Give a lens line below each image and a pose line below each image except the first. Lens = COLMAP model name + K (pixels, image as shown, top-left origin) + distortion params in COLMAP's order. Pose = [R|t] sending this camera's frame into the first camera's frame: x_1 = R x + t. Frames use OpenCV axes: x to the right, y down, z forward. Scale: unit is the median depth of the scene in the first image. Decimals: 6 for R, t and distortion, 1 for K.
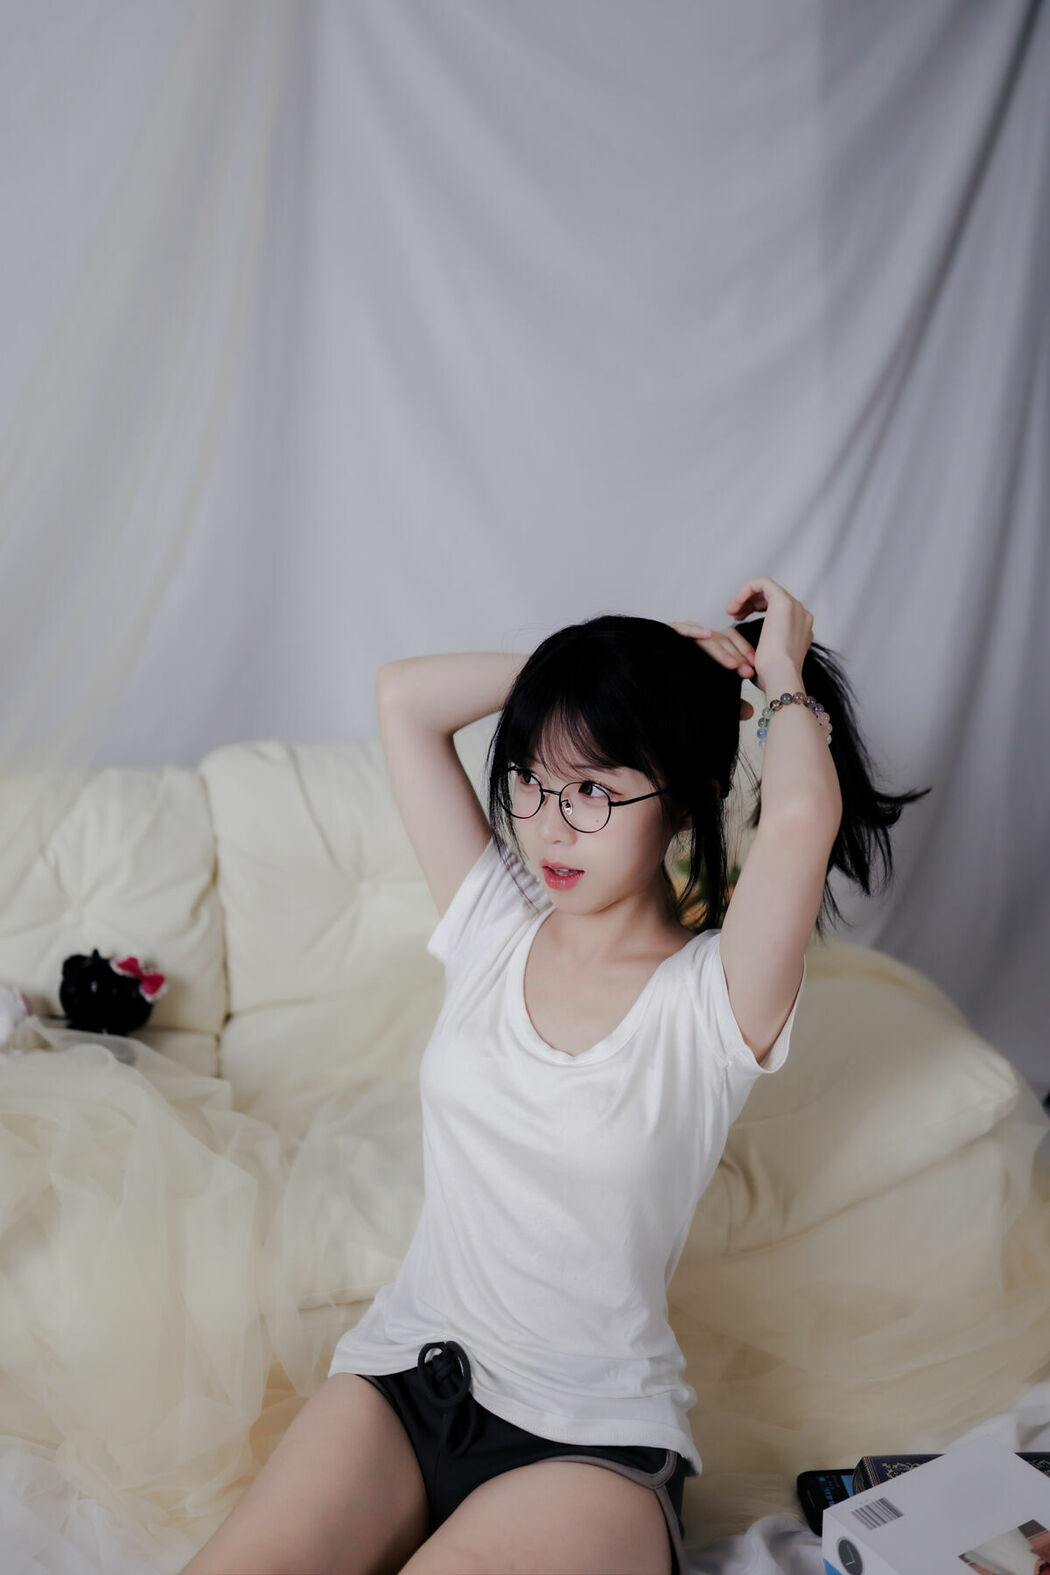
lens RADIAL K [[1490.3, 0, 524.6], [0, 1490.3, 803.7], [0, 0, 1]] dist [-0.016327, 0.000000]
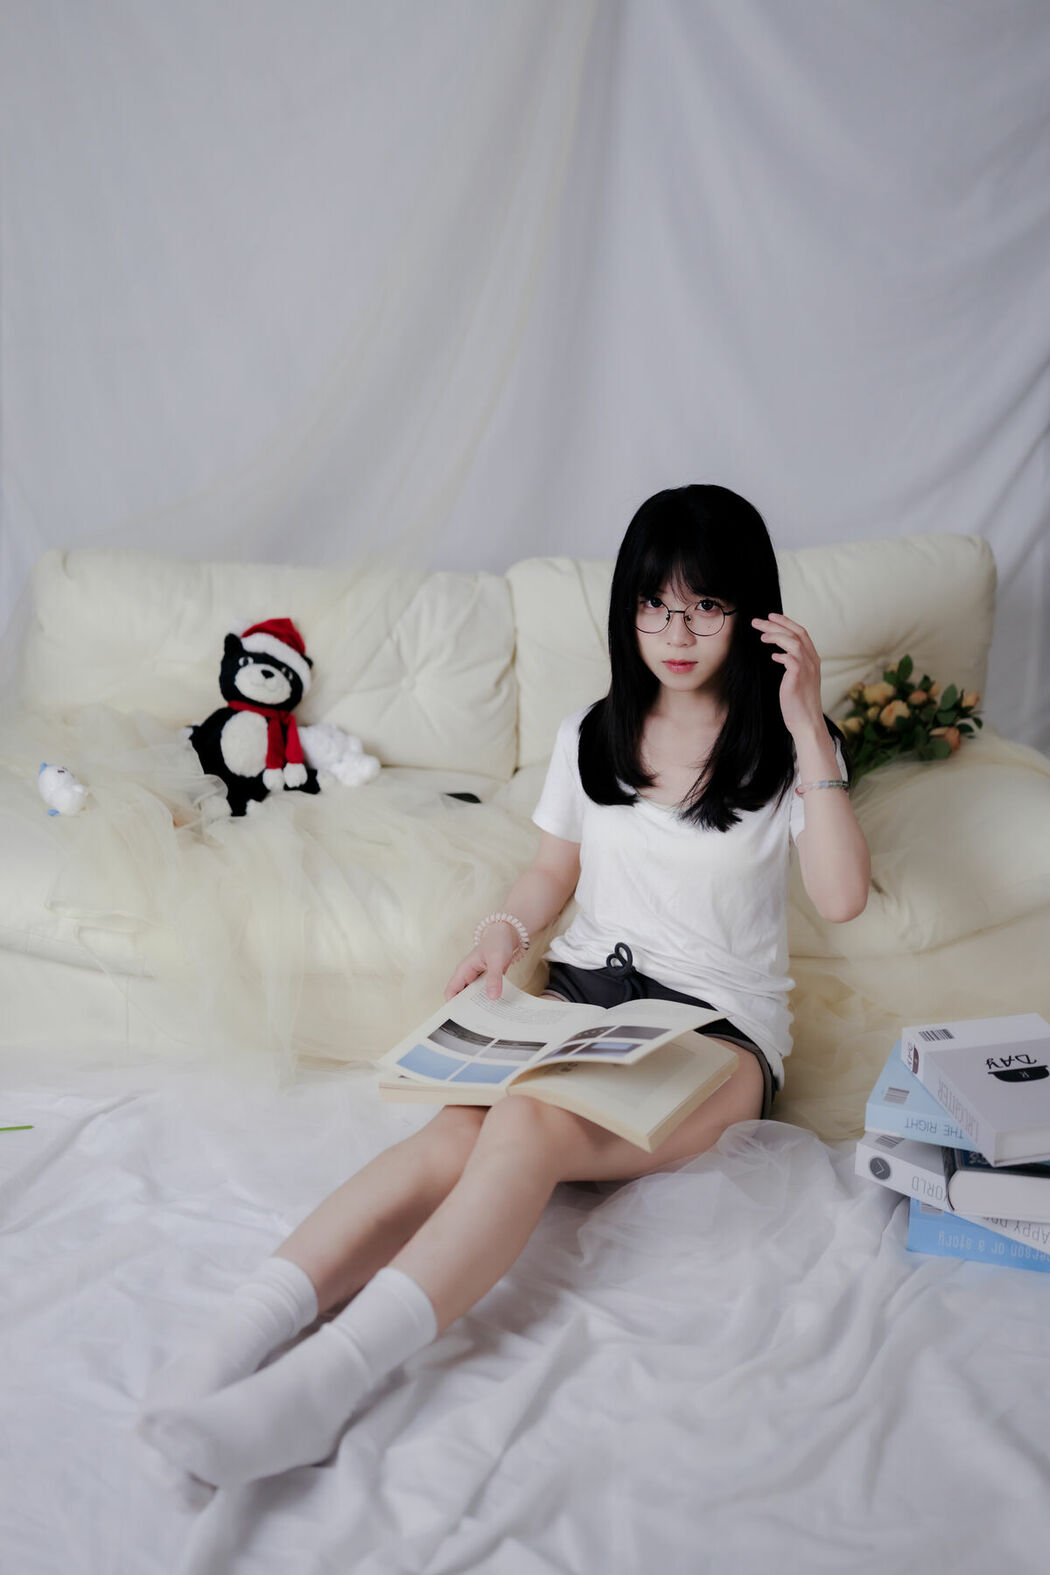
lens RADIAL K [[1490.3, 0, 527.5], [0, 1490.3, 793.3], [0, 0, 1]] dist [-0.016327, 0.000000]
pose [[0.982386, 0.073832, -0.171656, 0.036692], [-0.054983, 0.992176, 0.112084, 0.018700], [0.178589, -0.100671, 0.978760, -0.288748]]
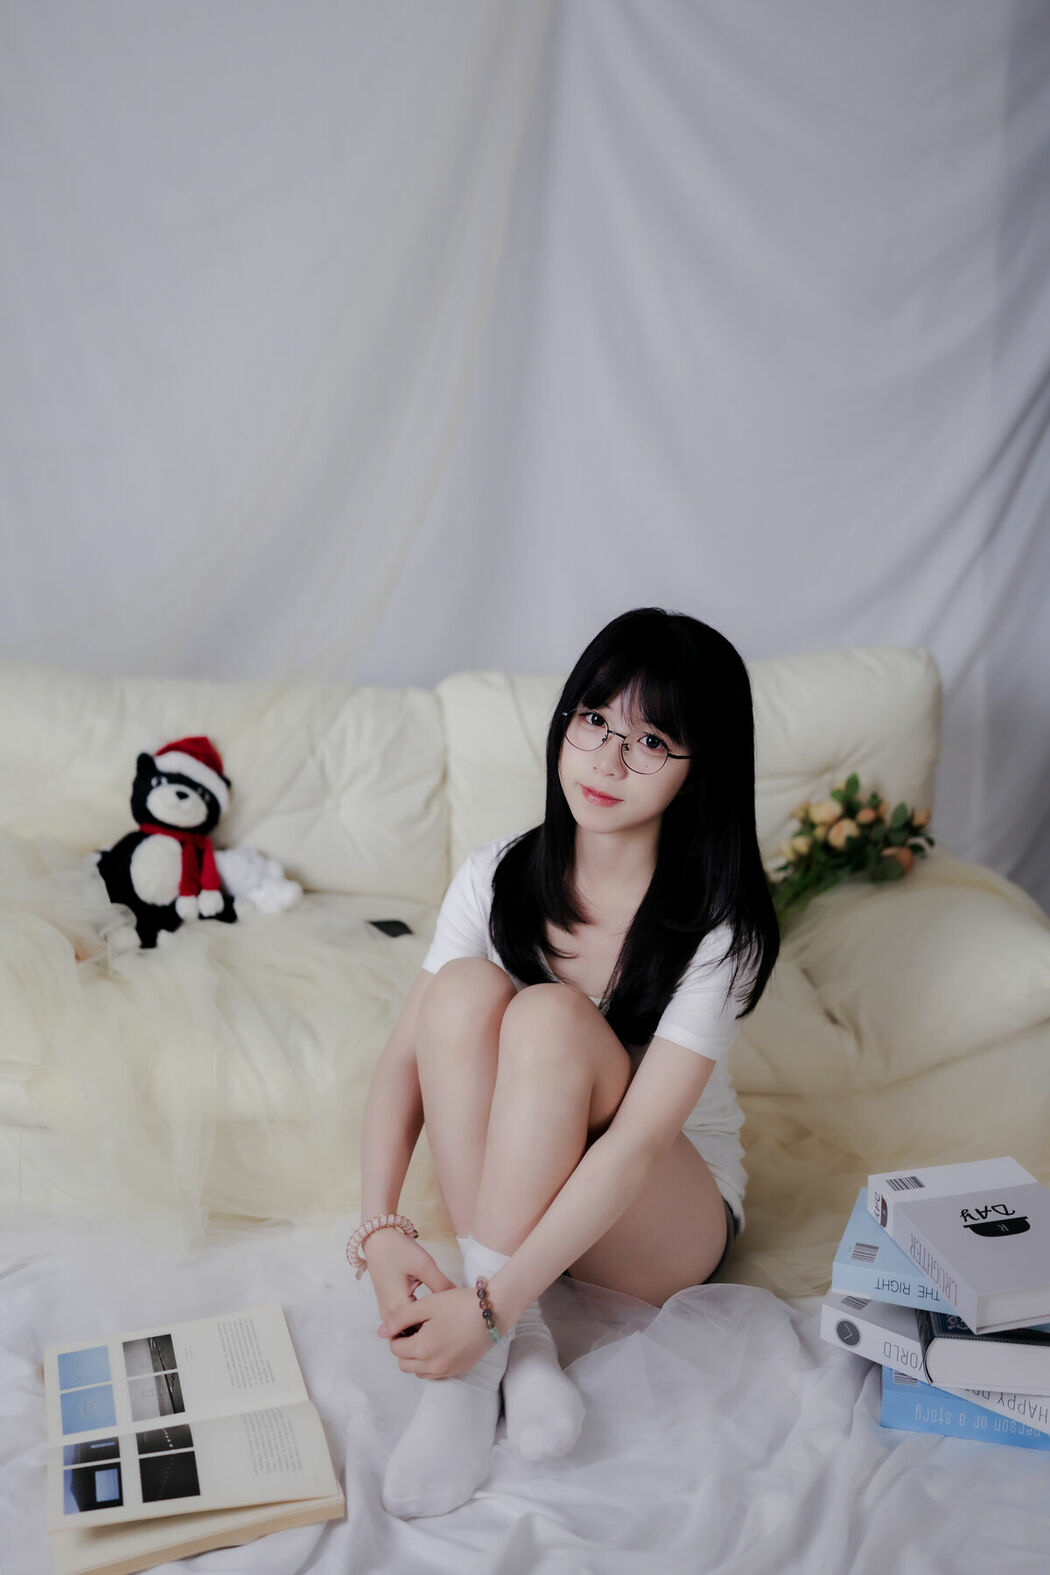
lens RADIAL K [[1490.3, 0, 526.6], [0, 1490.3, 787.8], [0, 0, 1]] dist [-0.016327, 0.000000]
pose [[0.989604, 0.054606, -0.133053, 0.025606], [-0.051303, 0.998287, 0.028131, 0.018593], [0.134361, -0.021013, 0.990710, -0.222818]]
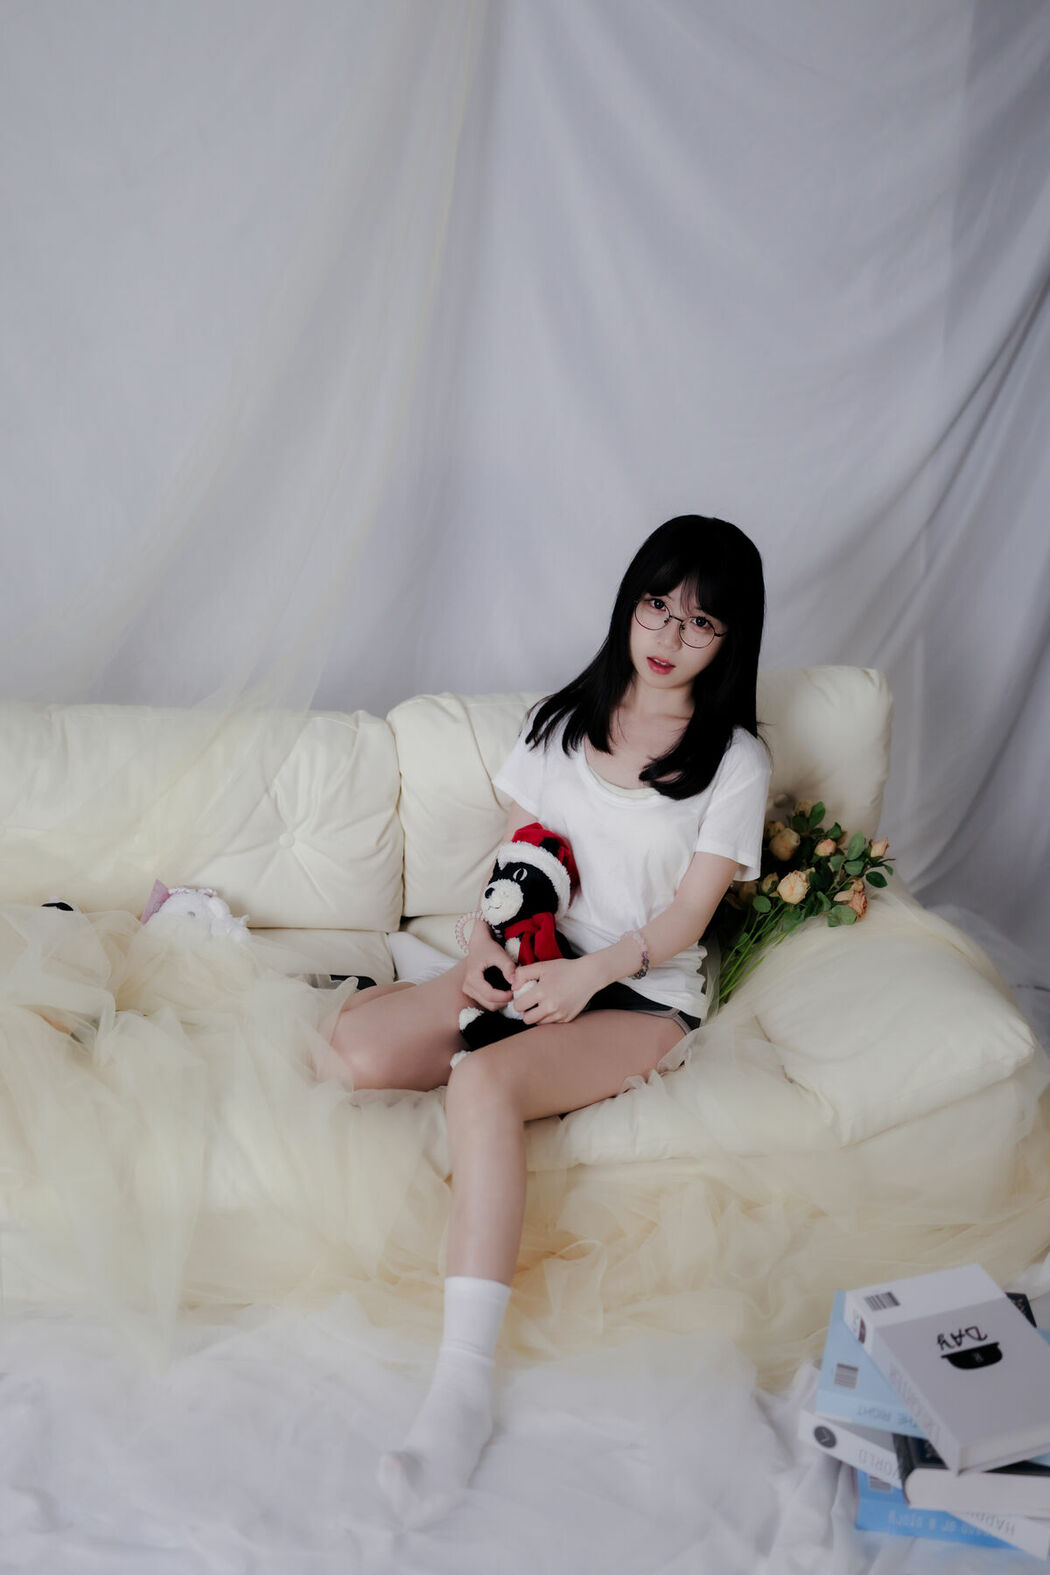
lens RADIAL K [[1490.3, 0, 530.2], [0, 1490.3, 785.3], [0, 0, 1]] dist [-0.016327, 0.000000]
pose [[0.997226, 0.061864, -0.041389, -0.051339], [-0.054372, 0.985202, 0.162543, -0.175073], [0.050832, -0.159842, 0.985833, -0.198270]]
